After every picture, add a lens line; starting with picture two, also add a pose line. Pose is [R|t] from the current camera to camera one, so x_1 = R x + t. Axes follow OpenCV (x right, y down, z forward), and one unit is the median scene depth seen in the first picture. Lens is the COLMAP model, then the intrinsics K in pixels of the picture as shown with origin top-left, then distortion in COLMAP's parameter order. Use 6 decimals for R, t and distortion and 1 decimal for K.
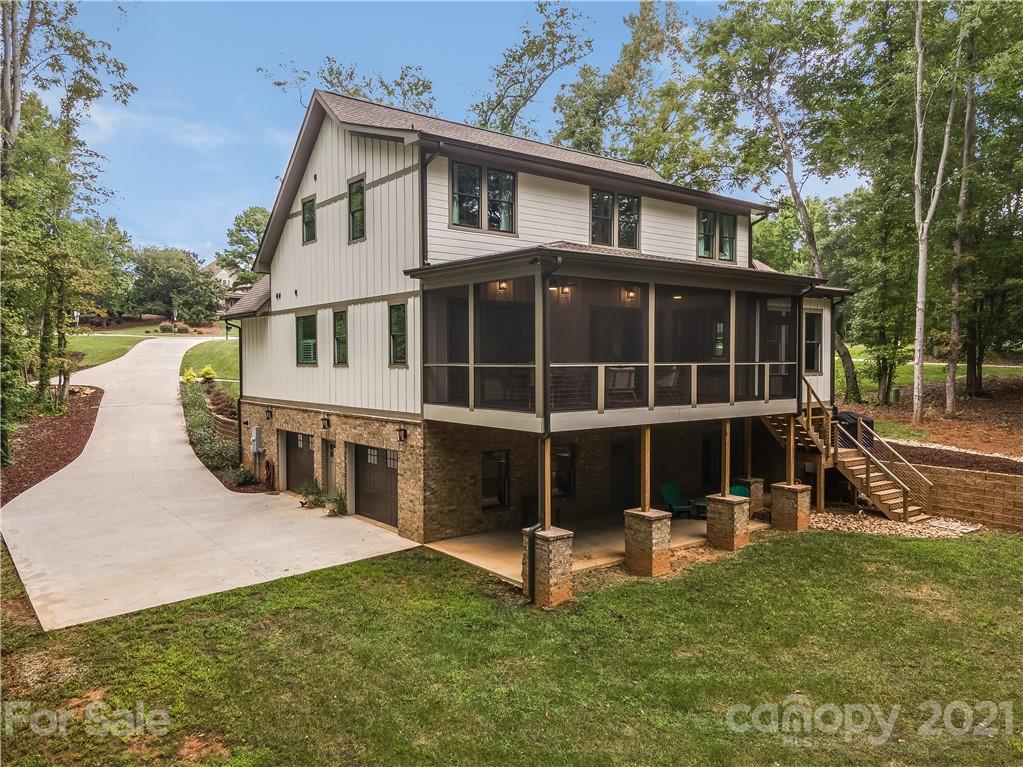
lens RADIAL K [[728.0, 0, 508.6], [0, 728.0, 380.3], [0, 0, 1]] dist [0.089250, 0.010531]
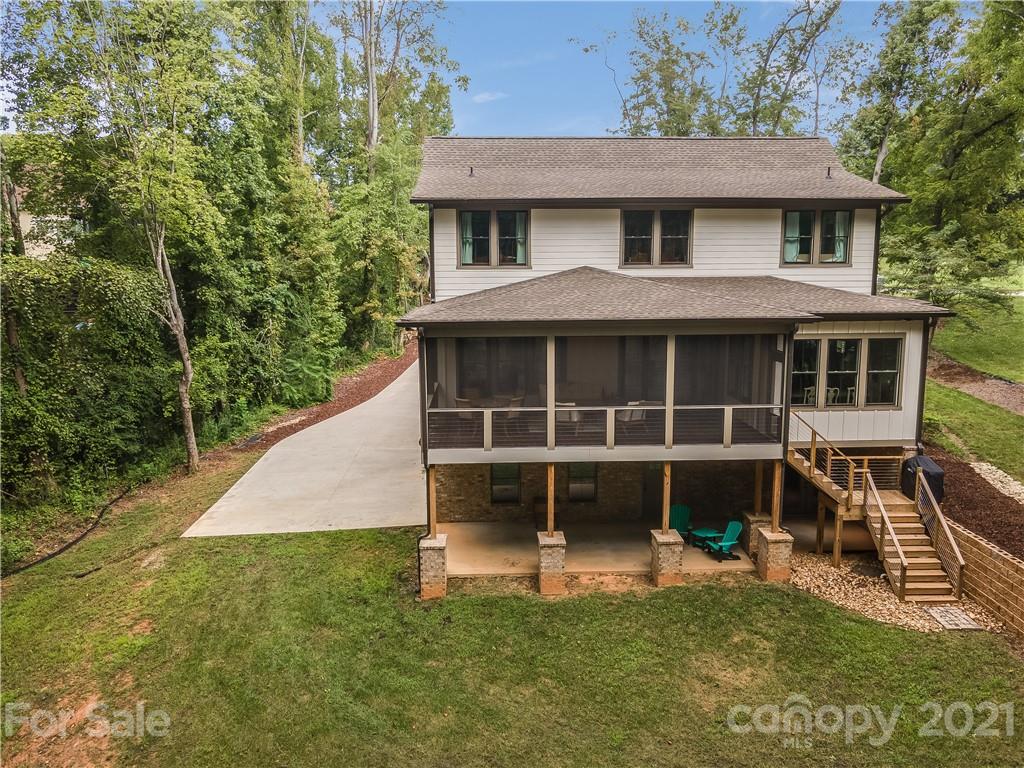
lens RADIAL K [[728.7, 0, 507.7], [0, 728.7, 390.1], [0, 0, 1]] dist [0.089250, 0.010531]
pose [[0.811596, 0.089374, -0.577342, 0.756993], [-0.011673, 0.990513, 0.136923, -0.195152], [0.584102, -0.104387, 0.804940, 0.081447]]
